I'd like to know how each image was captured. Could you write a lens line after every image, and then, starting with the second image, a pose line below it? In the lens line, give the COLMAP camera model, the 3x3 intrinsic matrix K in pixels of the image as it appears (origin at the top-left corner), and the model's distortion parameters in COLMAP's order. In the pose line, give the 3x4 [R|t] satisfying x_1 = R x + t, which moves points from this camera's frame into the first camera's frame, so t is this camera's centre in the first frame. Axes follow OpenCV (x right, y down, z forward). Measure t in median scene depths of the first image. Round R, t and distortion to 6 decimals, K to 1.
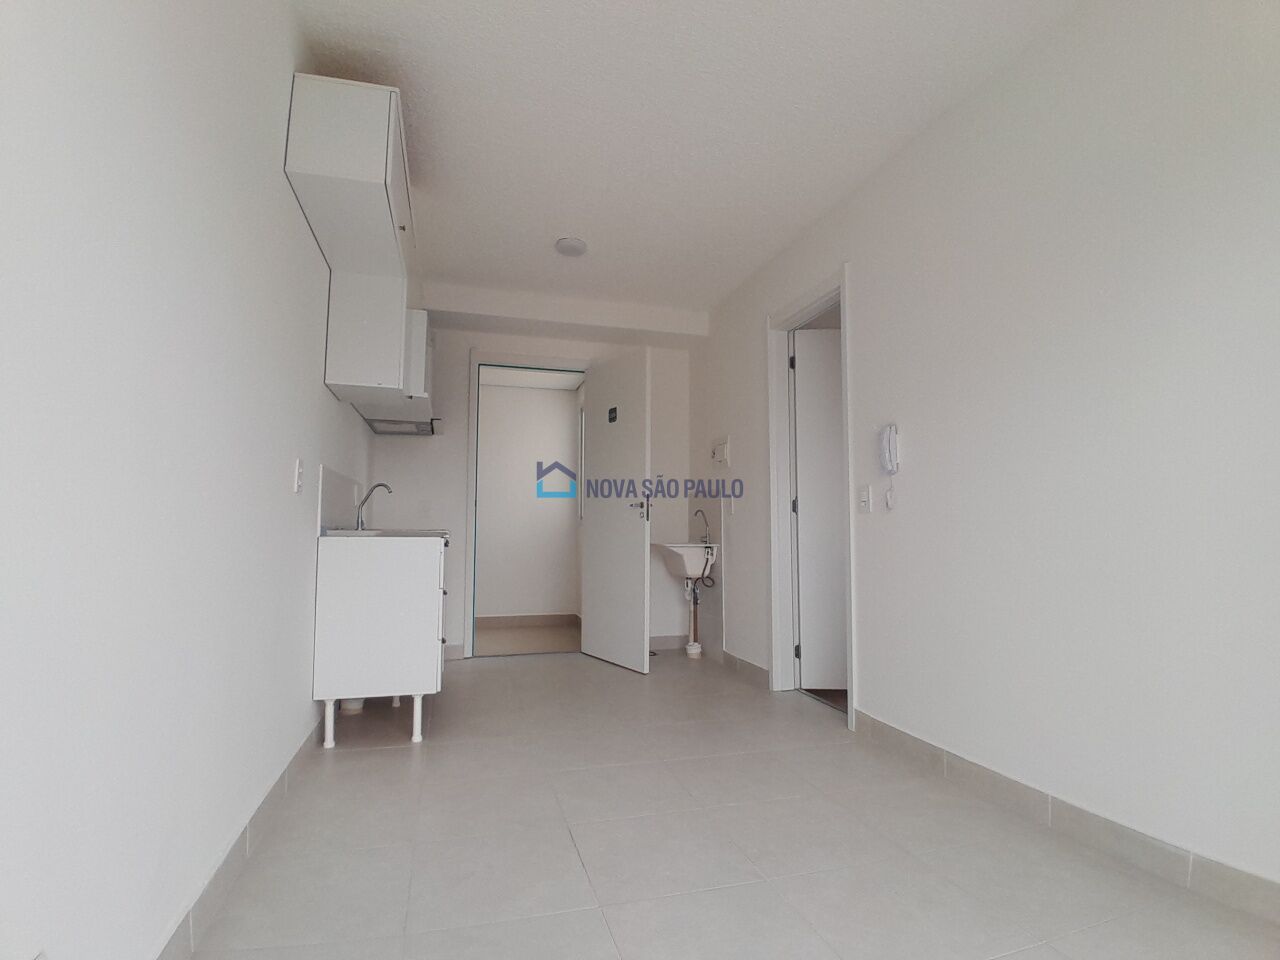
lens RADIAL K [[628.2, 0, 640.0], [0, 628.2, 480.0], [0, 0, 1]] dist [-0.021091, -0.029158]
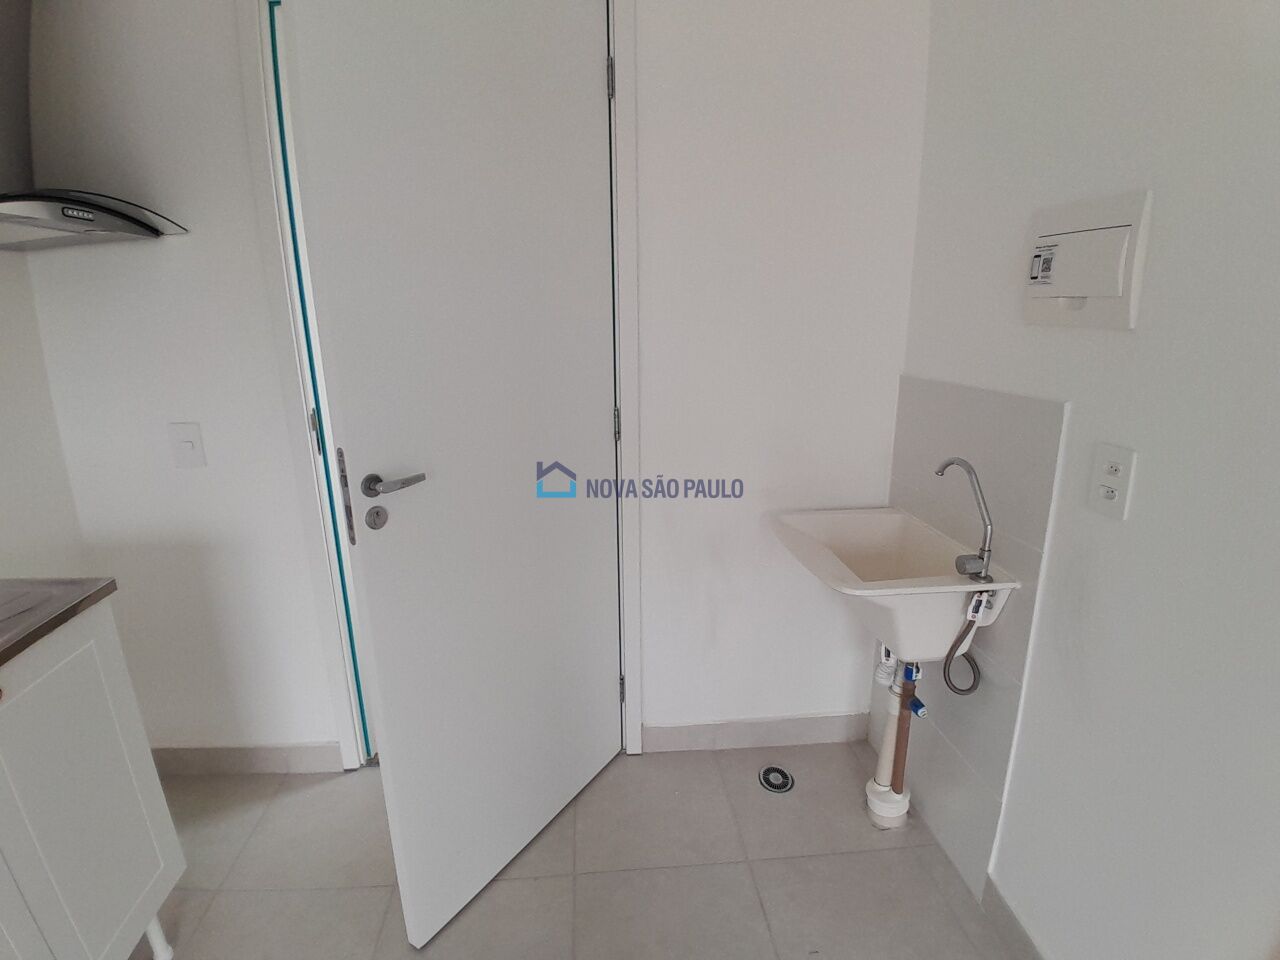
lens RADIAL K [[628.2, 0, 640.0], [0, 628.2, 480.0], [0, 0, 1]] dist [-0.021091, -0.029158]
pose [[0.980884, 0.035856, -0.191259, 0.001332], [0.027705, 0.947131, 0.319648, -0.043814], [0.192609, -0.318837, 0.928033, 0.697707]]
